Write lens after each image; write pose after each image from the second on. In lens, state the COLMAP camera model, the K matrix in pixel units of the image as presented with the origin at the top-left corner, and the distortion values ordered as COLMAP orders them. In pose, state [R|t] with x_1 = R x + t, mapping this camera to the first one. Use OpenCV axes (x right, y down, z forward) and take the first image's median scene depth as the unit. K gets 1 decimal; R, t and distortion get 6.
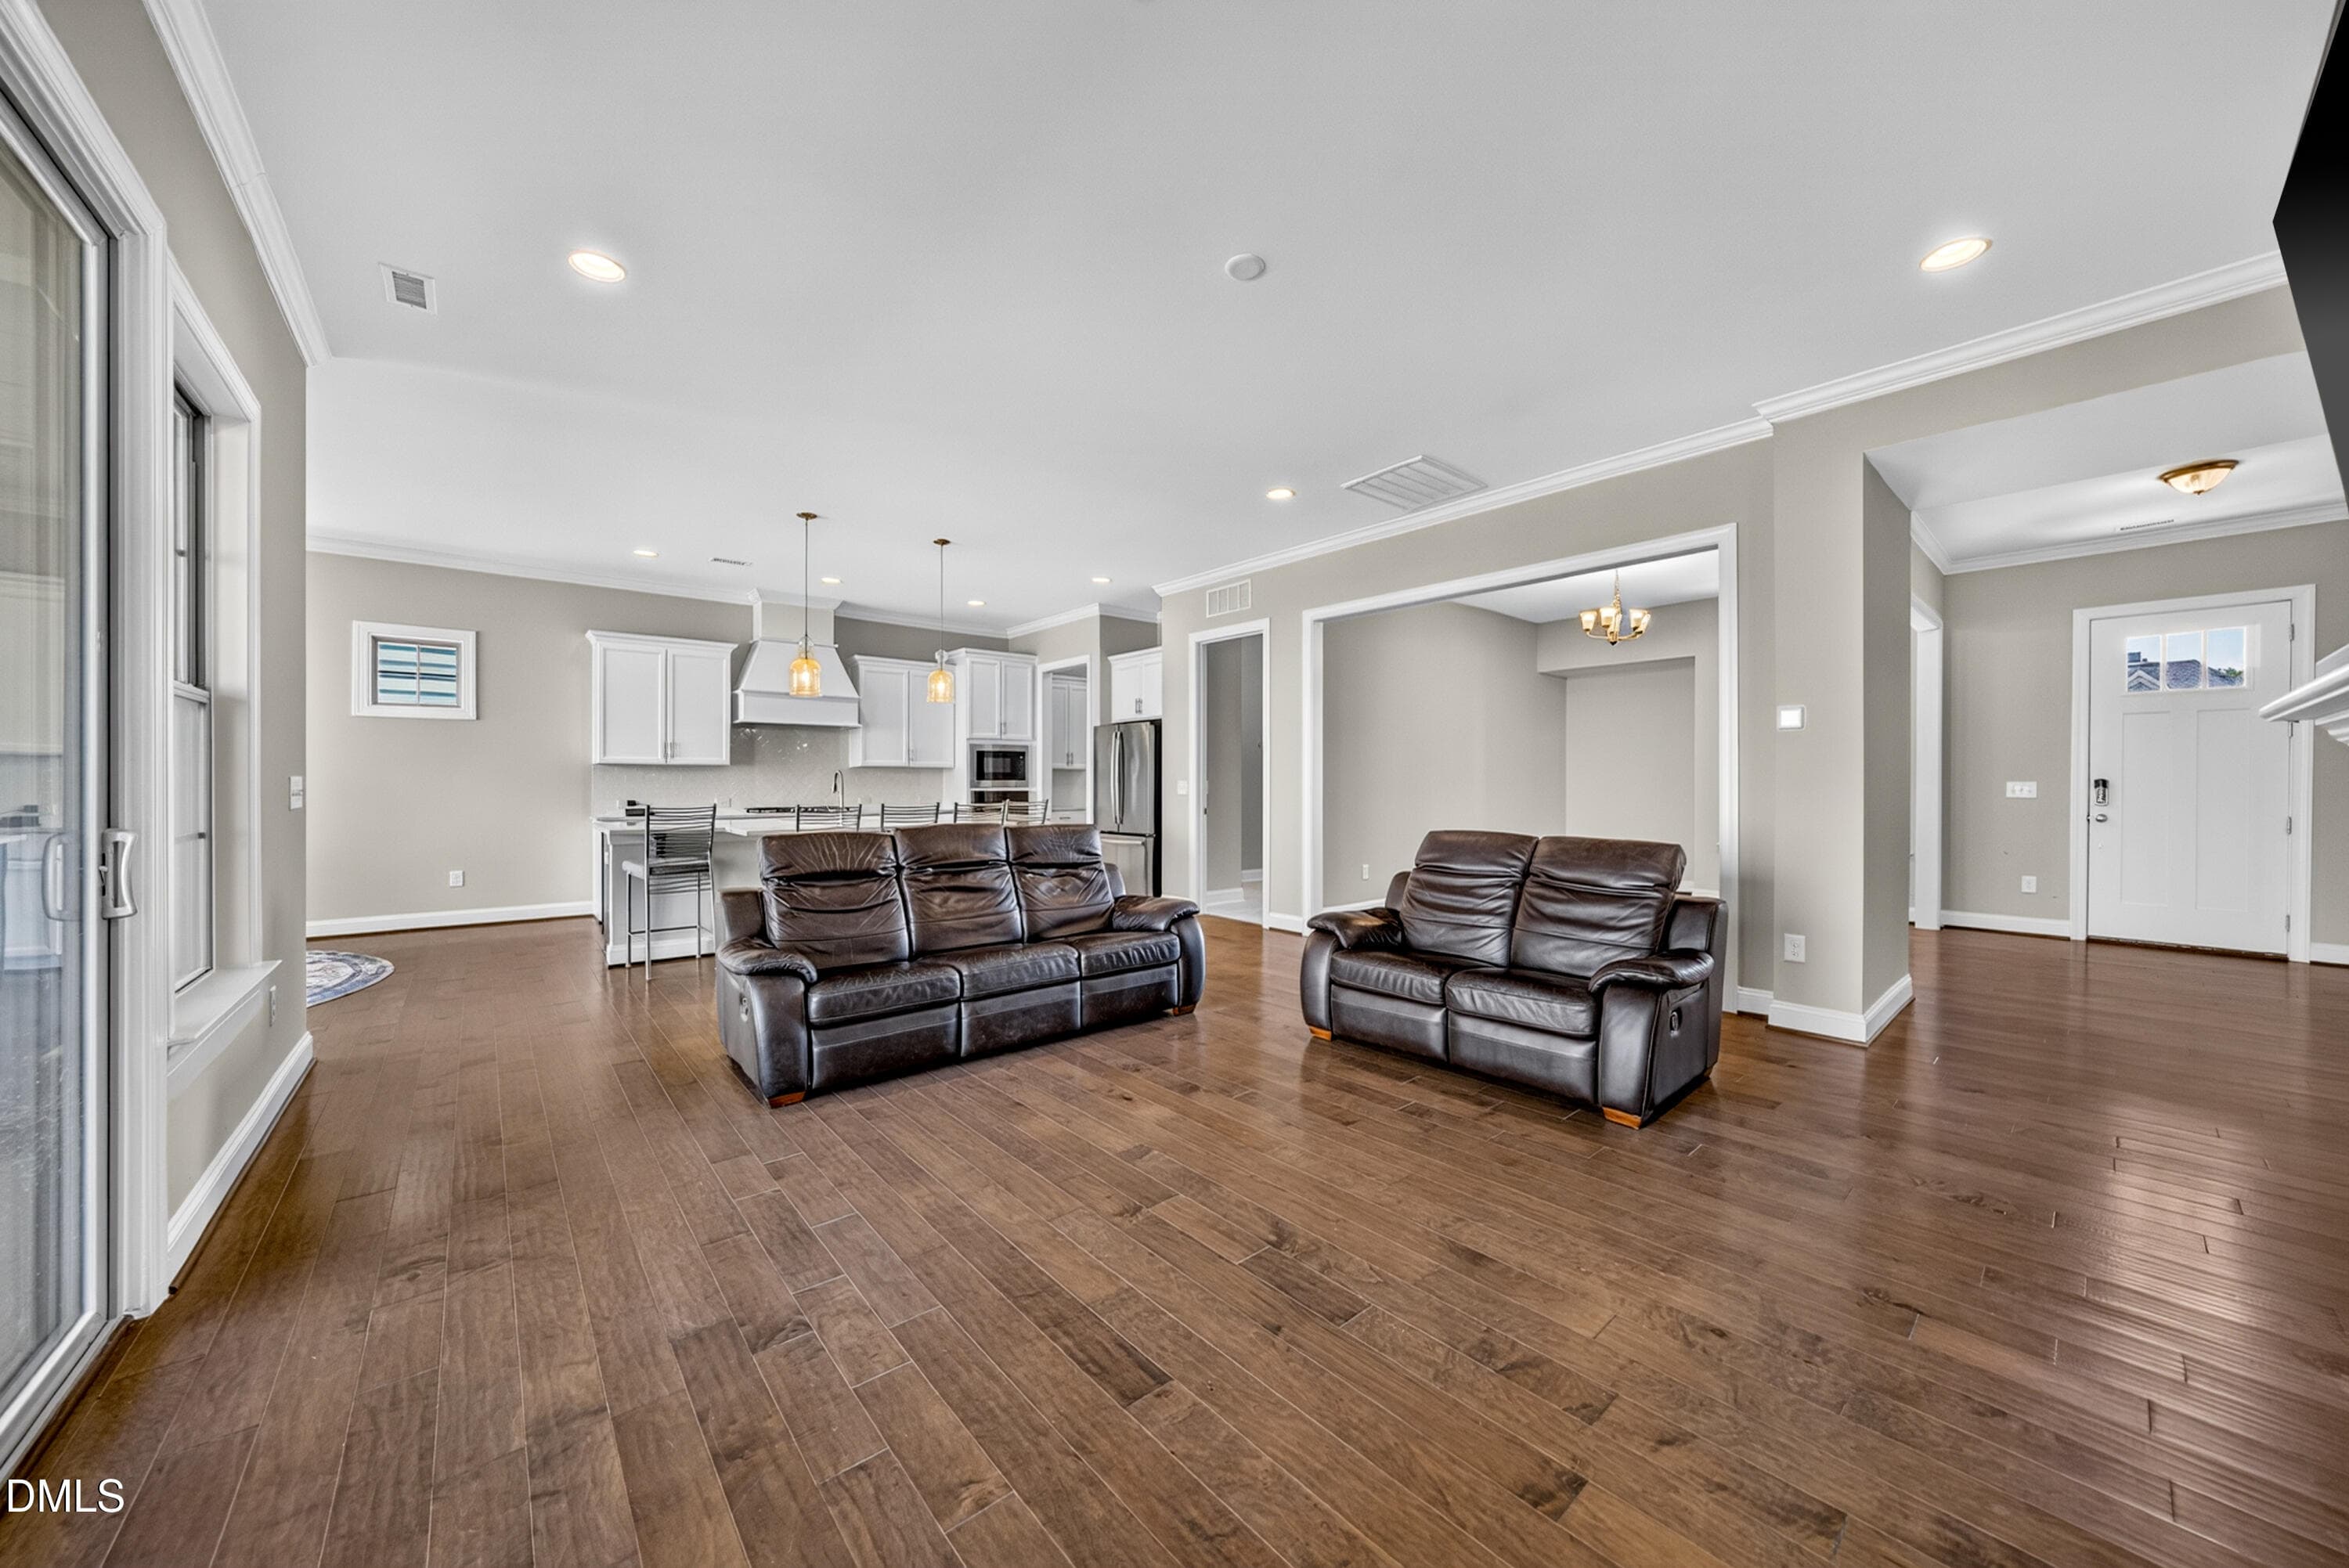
lens RADIAL K [[826.1, 0, 1169.6], [0, 826.1, 783.9], [0, 0, 1]] dist [-0.018408, 0.002678]
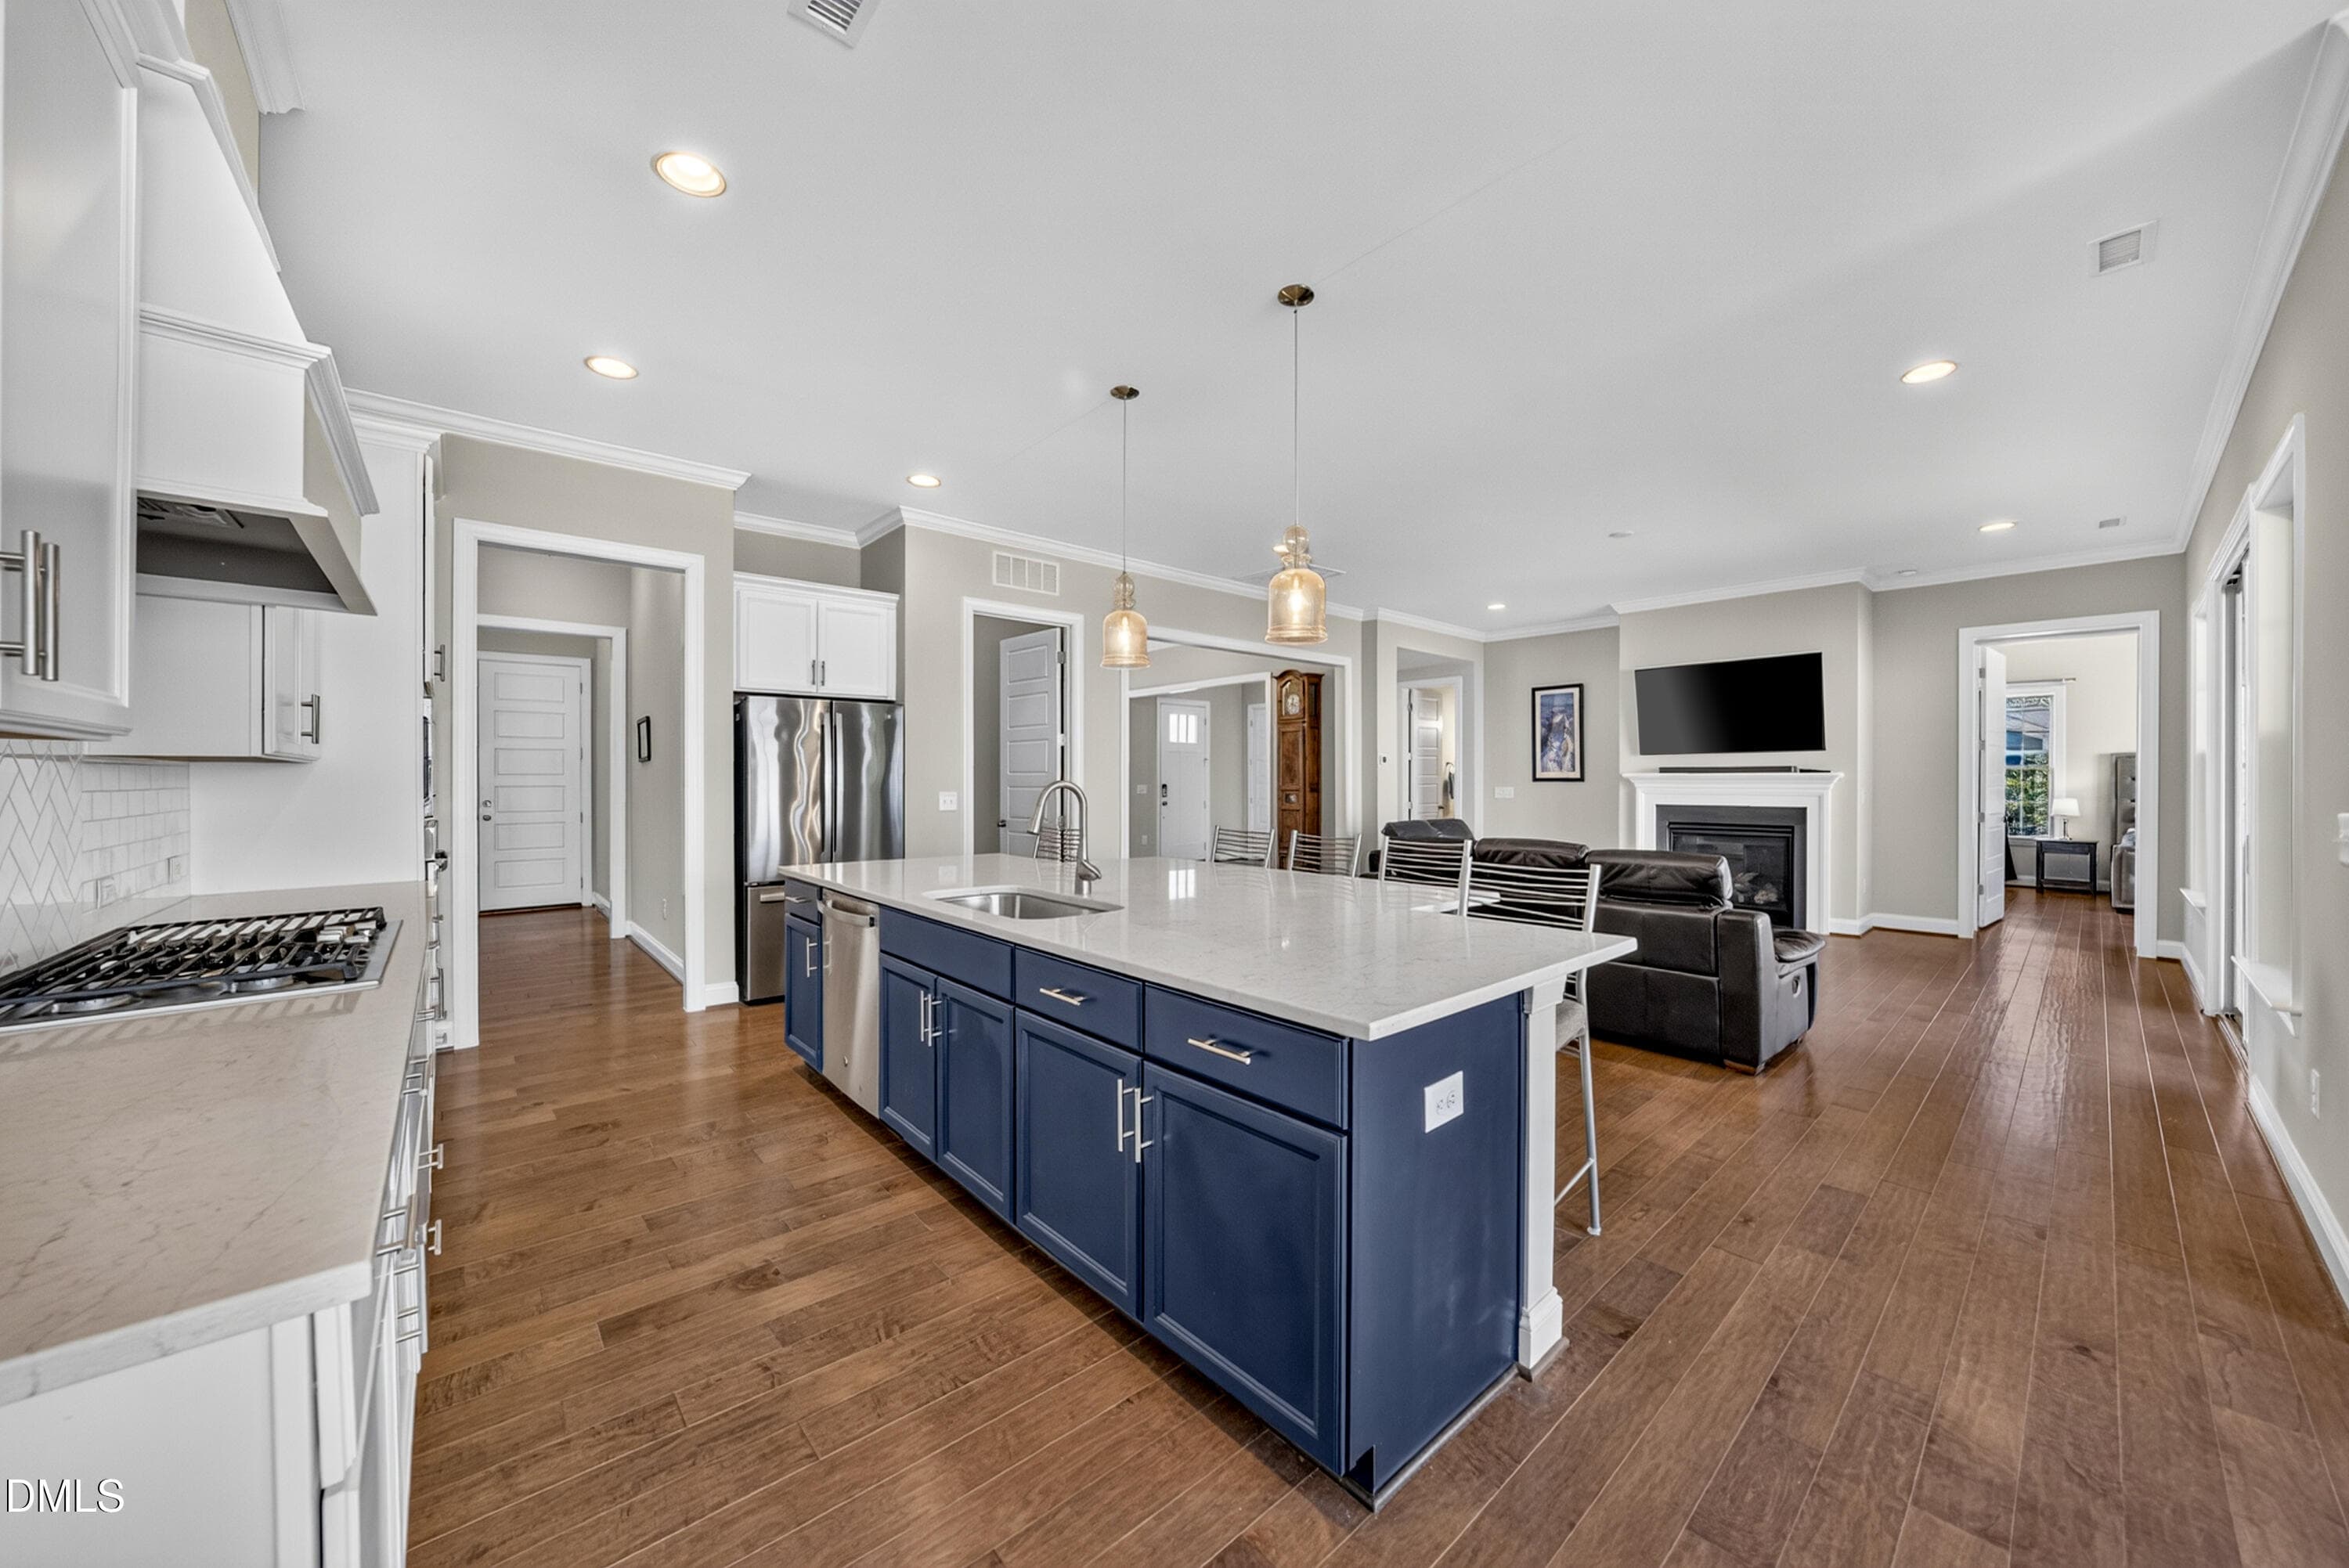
lens RADIAL K [[826.1, 0, 1179.6], [0, 826.1, 782.0], [0, 0, 1]] dist [-0.018408, 0.002678]
pose [[-0.015131, -0.003795, 0.999878, -0.880334], [0.002143, 0.999990, 0.003828, -0.019113], [-0.999883, 0.002201, -0.015123, 0.990991]]
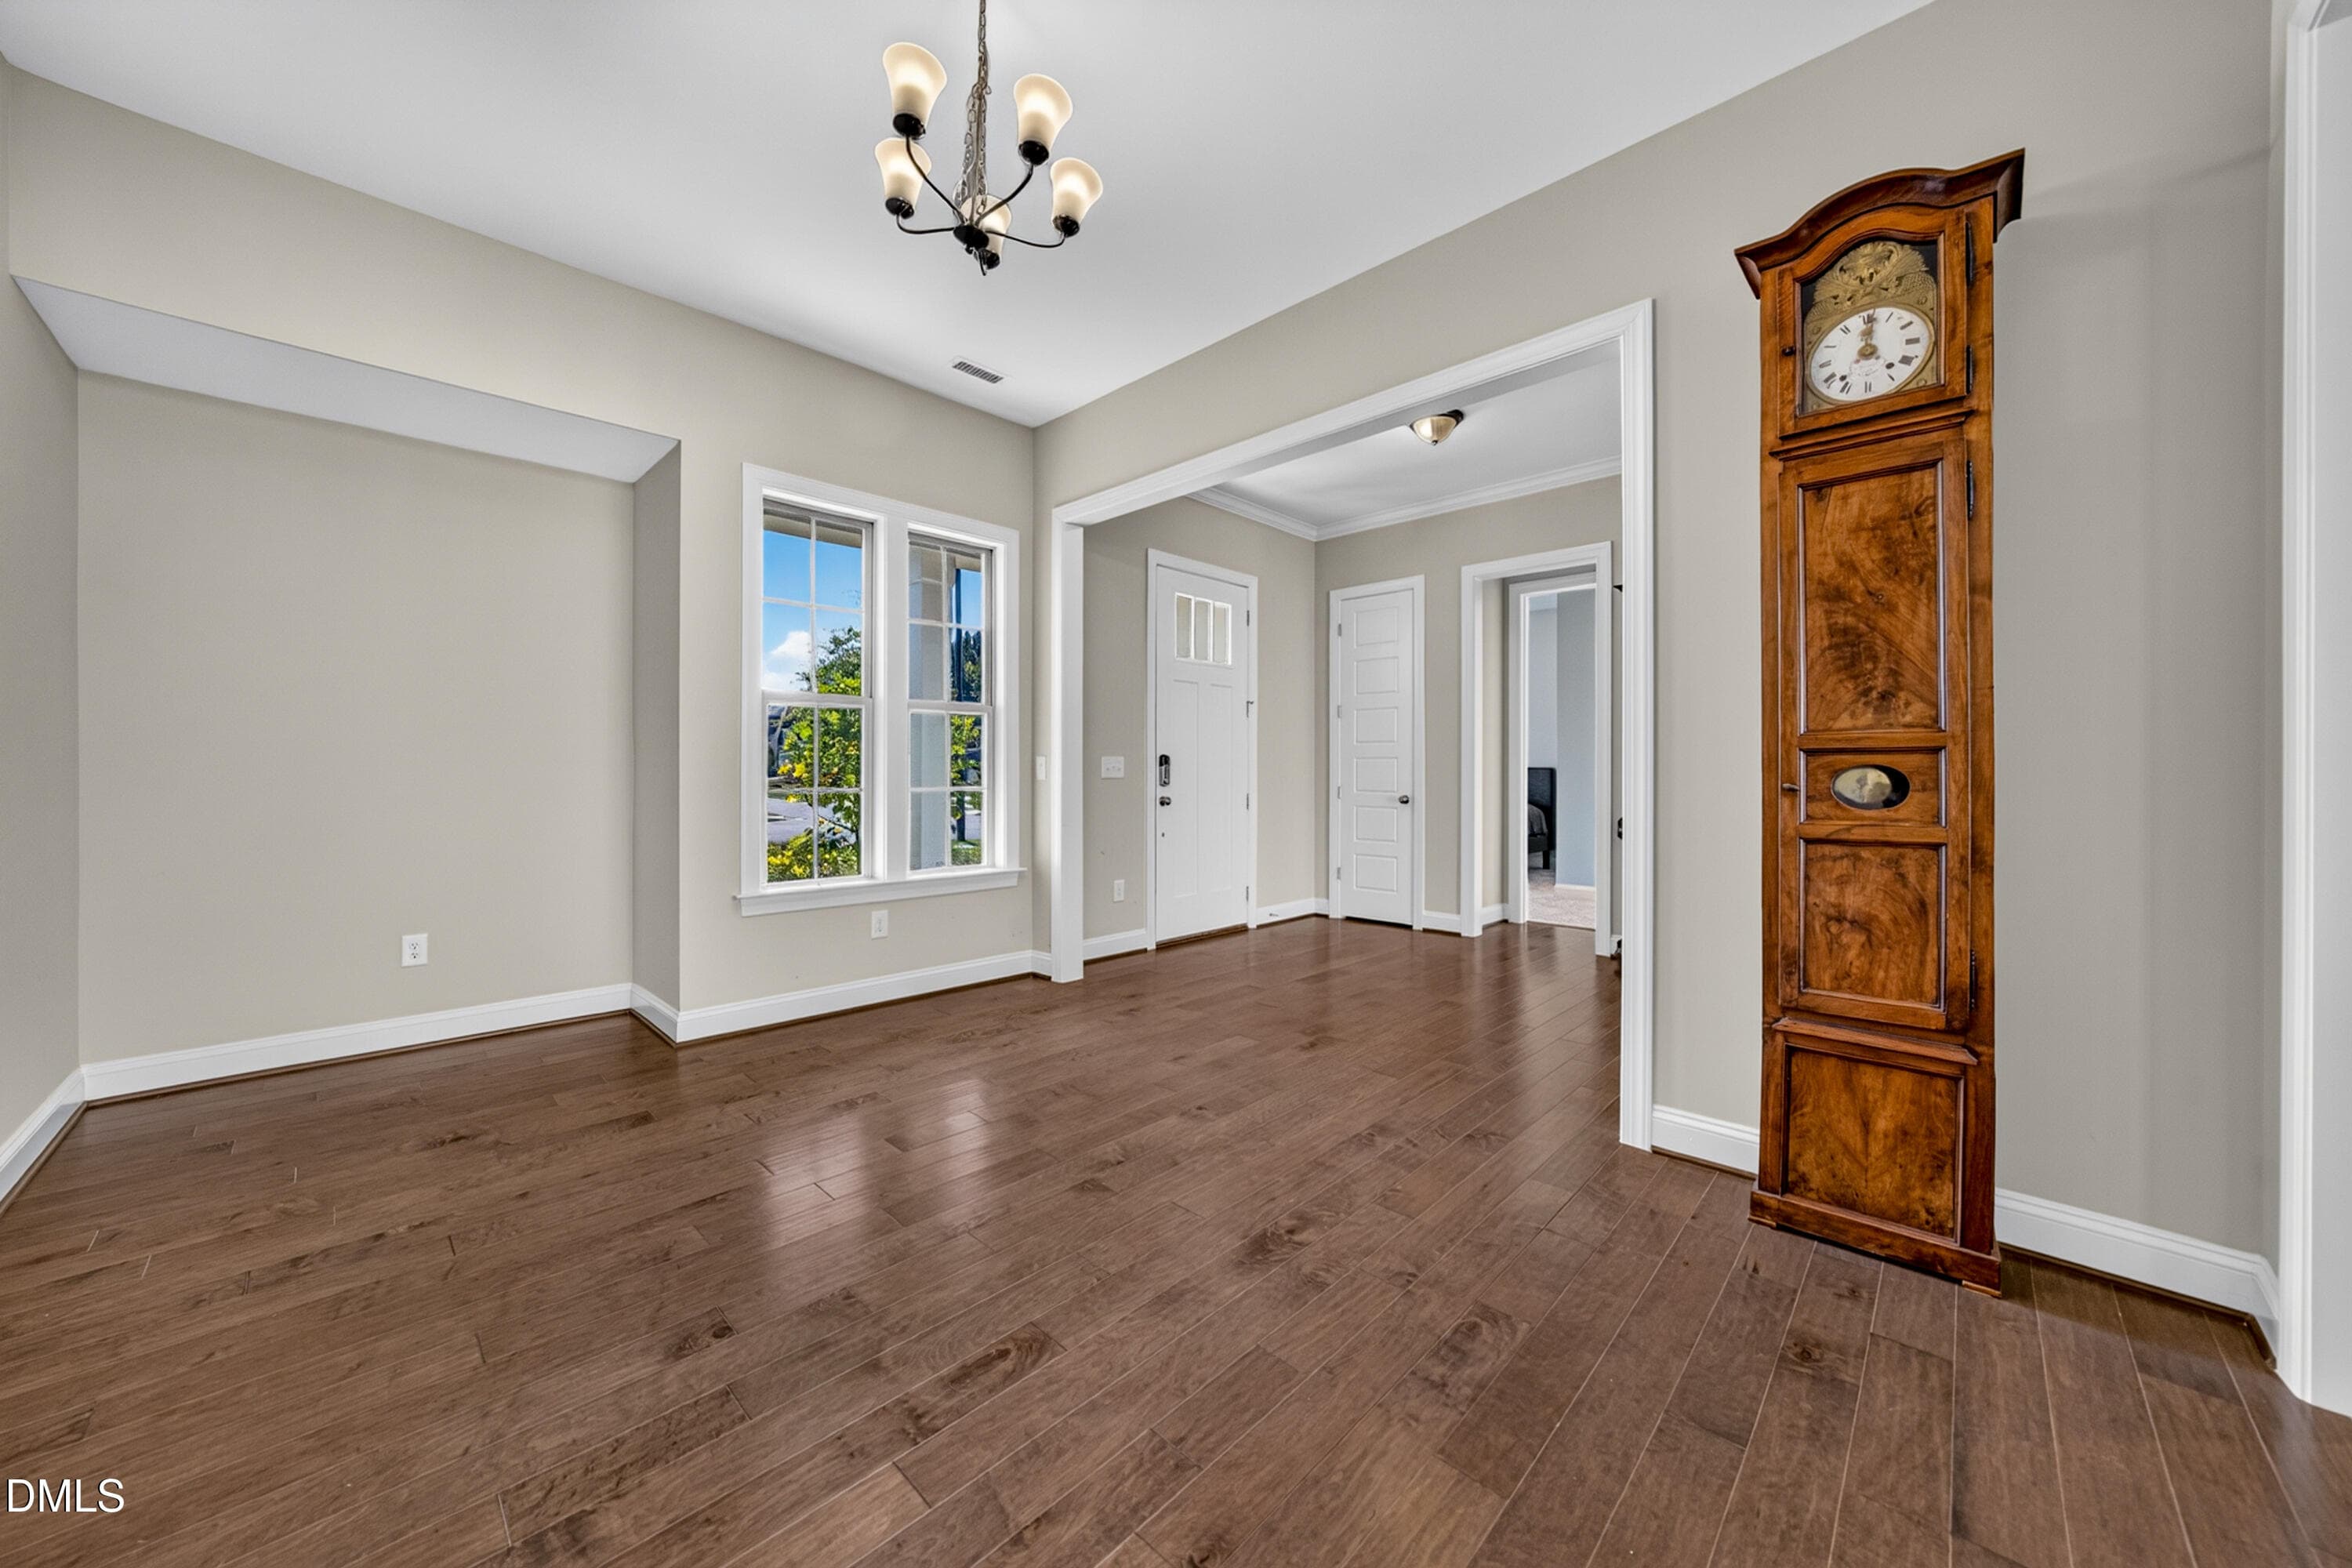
lens RADIAL K [[827.3, 0, 1220.0], [0, 827.3, 769.3], [0, 0, 1]] dist [-0.018408, 0.002678]
pose [[-0.120245, -0.001583, 0.992743, 0.282890], [-0.001569, 0.999998, 0.001405, 0.008019], [-0.992743, -0.001388, -0.120248, 1.043363]]
